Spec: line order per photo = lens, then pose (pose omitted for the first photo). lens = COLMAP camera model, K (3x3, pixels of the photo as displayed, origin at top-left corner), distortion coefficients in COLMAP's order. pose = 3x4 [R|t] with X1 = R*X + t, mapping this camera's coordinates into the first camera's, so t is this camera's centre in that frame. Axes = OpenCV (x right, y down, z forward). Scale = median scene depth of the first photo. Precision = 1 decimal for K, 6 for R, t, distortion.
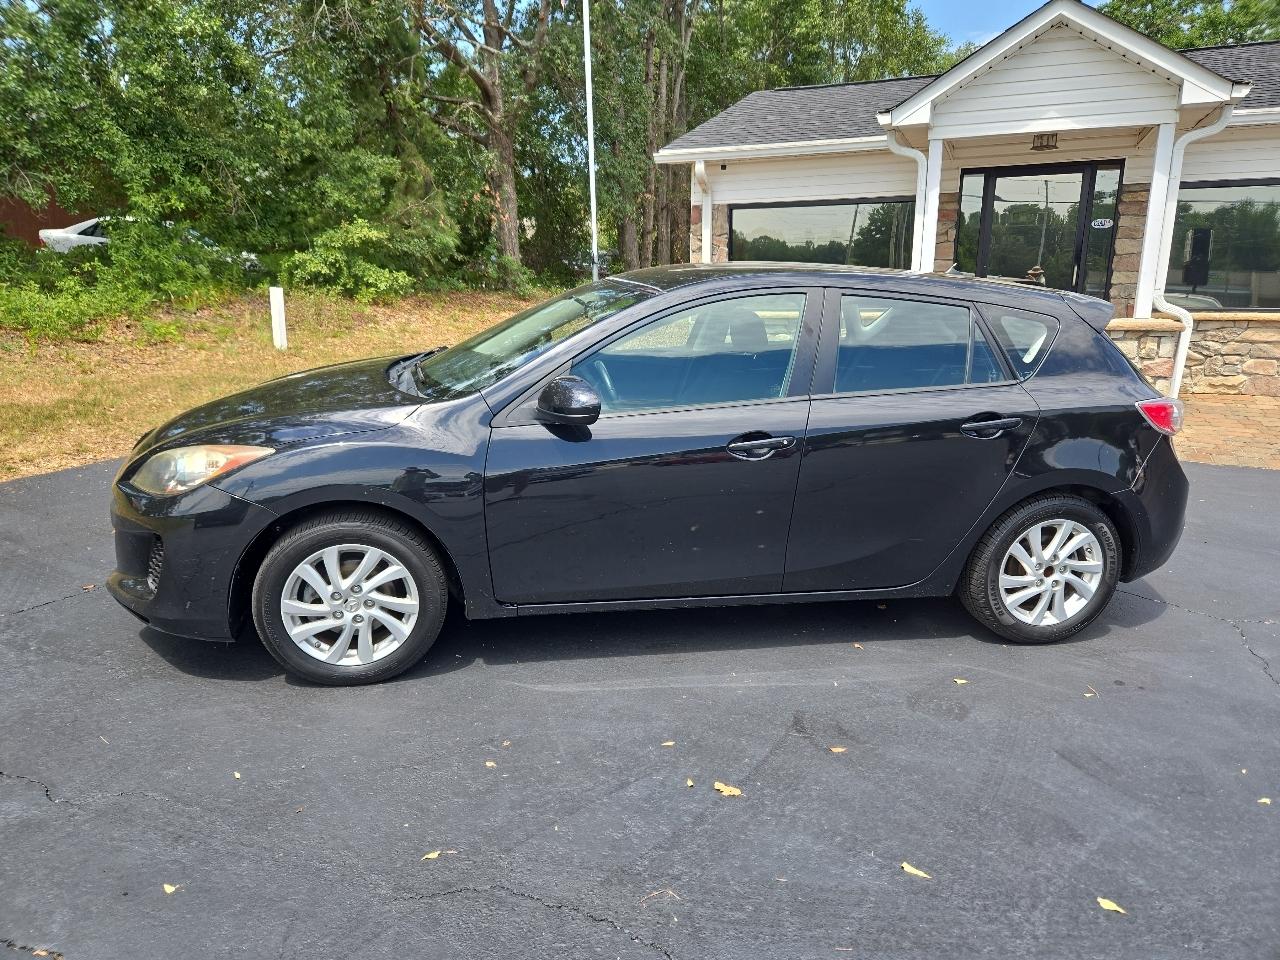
lens RADIAL K [[855.7, 0, 629.0], [0, 855.7, 476.5], [0, 0, 1]] dist [0.061552, -0.043588]
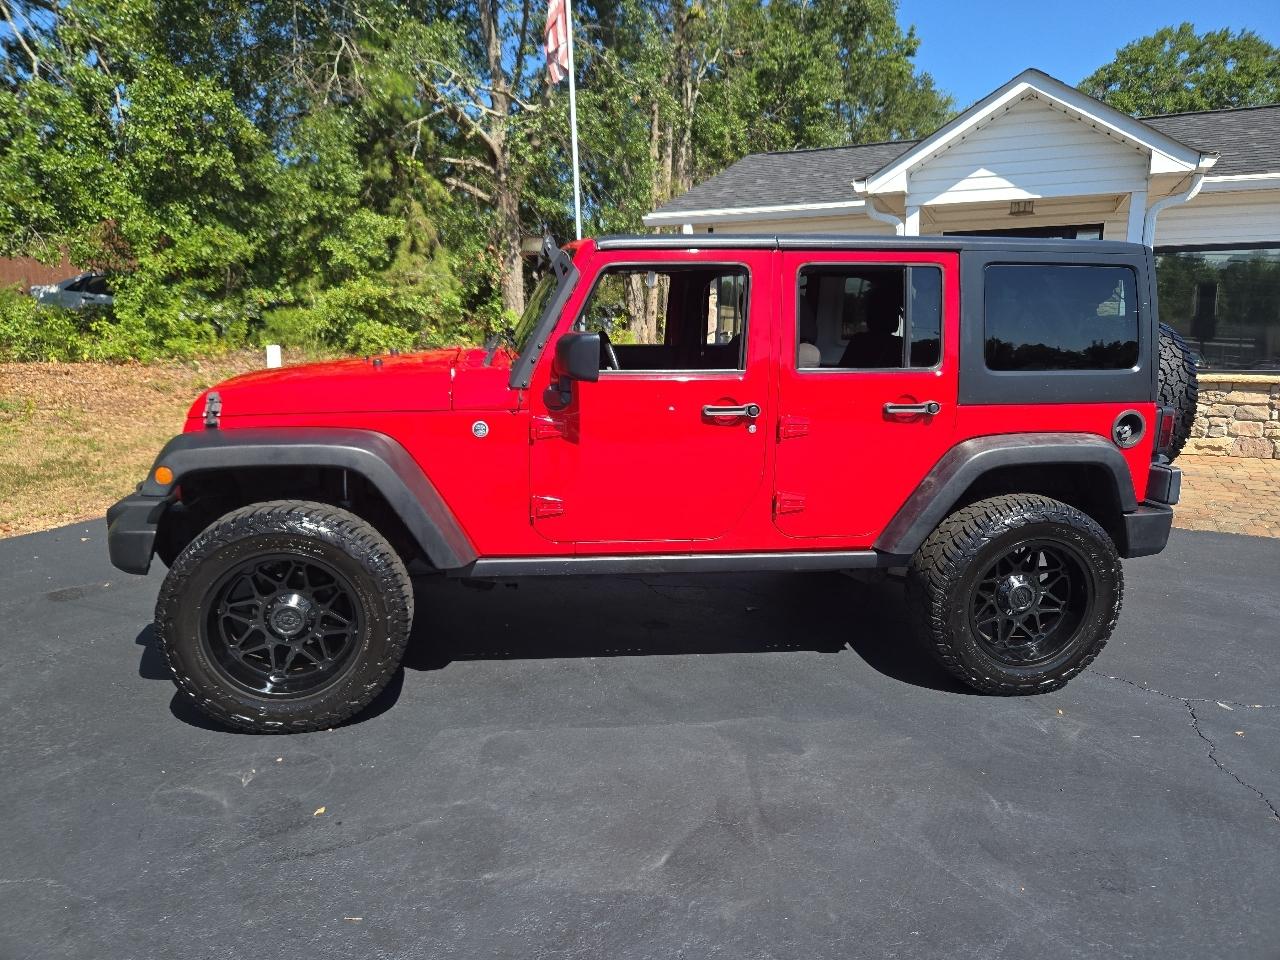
lens RADIAL K [[855.7, 0, 633.8], [0, 855.7, 481.8], [0, 0, 1]] dist [0.061552, -0.043588]
pose [[0.999905, 0.003652, -0.013266, 0.032898], [-0.004308, 0.998752, -0.049764, -0.010894], [0.013067, 0.049816, 0.998673, -0.000568]]
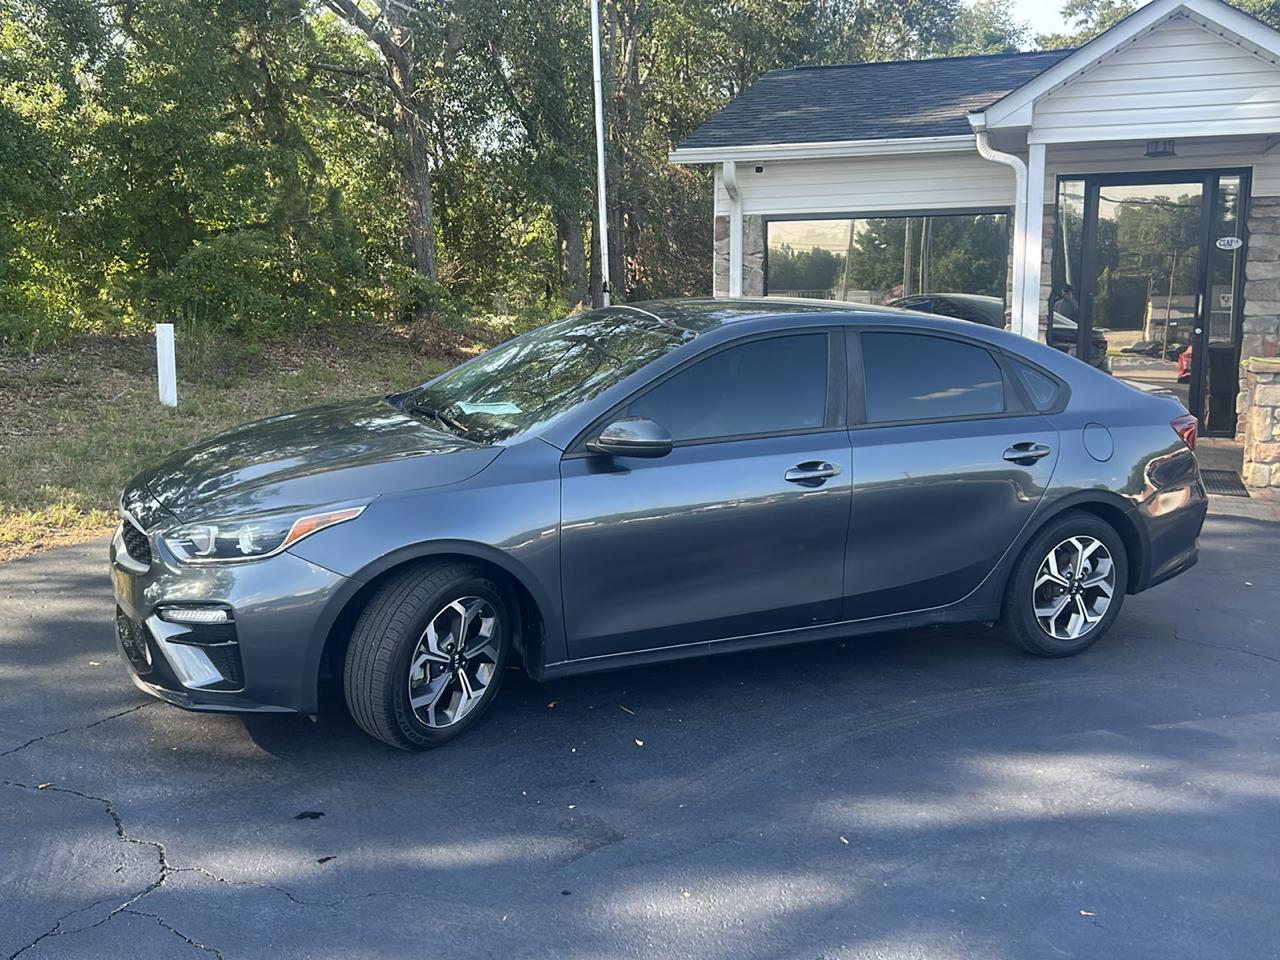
lens RADIAL K [[1271.3, 0, 624.1], [0, 1271.3, 505.7], [0, 0, 1]] dist [0.032513, 0.000000]
pose [[0.996190, -0.015860, 0.085754, -0.115579], [0.022072, 0.997161, -0.071992, 0.026290], [-0.084368, 0.073610, 0.993712, -0.117344]]
